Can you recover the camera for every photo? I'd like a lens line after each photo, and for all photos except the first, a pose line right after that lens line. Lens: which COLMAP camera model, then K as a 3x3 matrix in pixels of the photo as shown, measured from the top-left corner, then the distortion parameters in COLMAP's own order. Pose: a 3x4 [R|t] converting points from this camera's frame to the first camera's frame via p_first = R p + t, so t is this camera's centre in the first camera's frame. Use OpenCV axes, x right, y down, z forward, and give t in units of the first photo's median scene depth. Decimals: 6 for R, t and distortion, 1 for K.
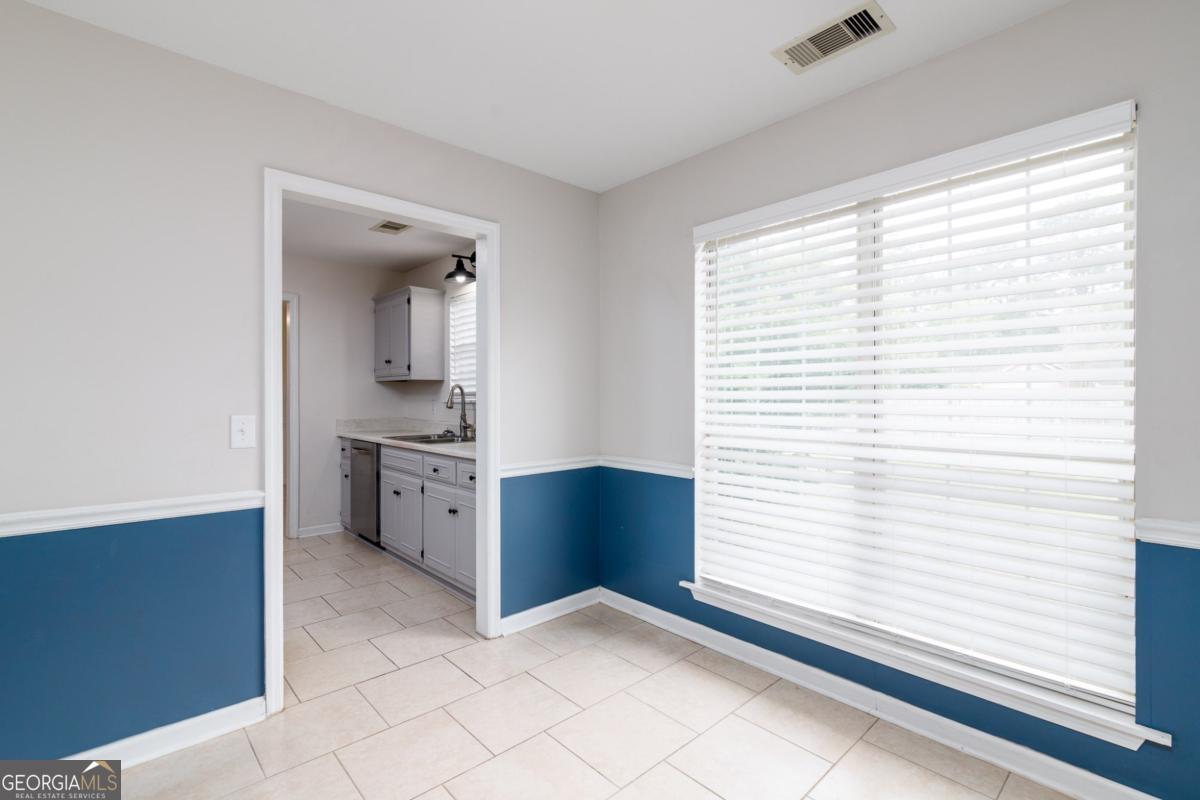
lens RADIAL K [[542.6, 0, 600.0], [0, 542.6, 400.0], [0, 0, 1]] dist [-0.000538, -0.000104]
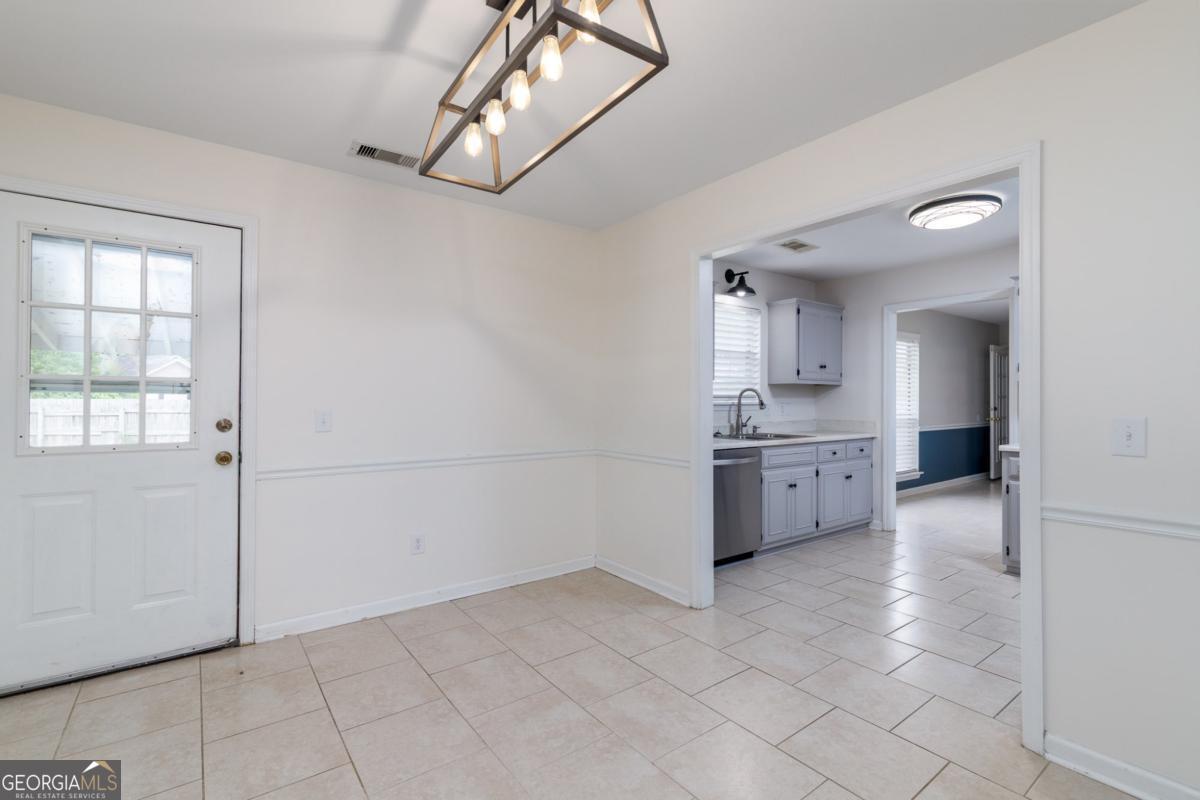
lens RADIAL K [[542.6, 0, 600.0], [0, 542.6, 400.0], [0, 0, 1]] dist [-0.000538, -0.000104]
pose [[0.097284, 0.000289, 0.995257, -1.662767], [0.002200, 0.999997, -0.000505, -0.004479], [-0.995254, 0.002239, 0.097283, 1.407238]]
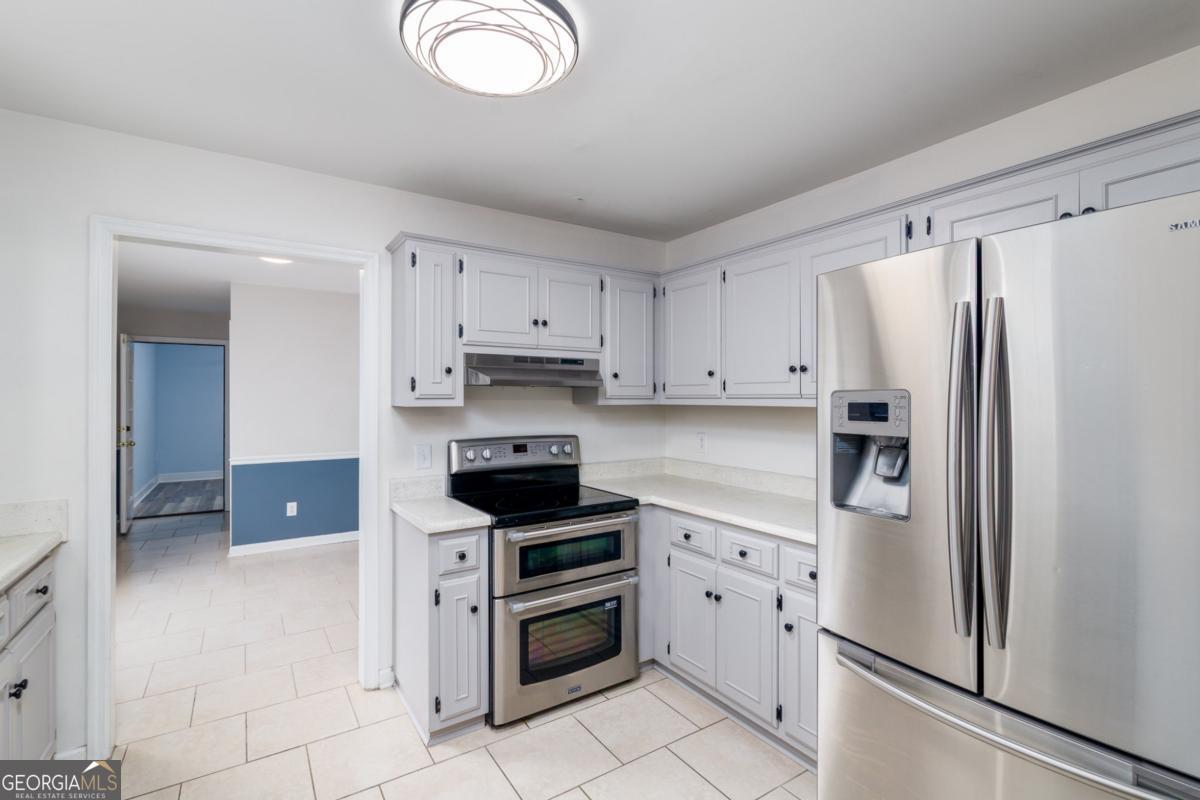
lens RADIAL K [[542.9, 0, 600.0], [0, 542.9, 400.0], [0, 0, 1]] dist [-0.000531, -0.000205]
pose [[-0.987076, -0.000001, 0.160254, -0.795729], [0.001053, 0.999978, 0.006492, -0.056376], [-0.160250, 0.006576, -0.987055, 1.288069]]
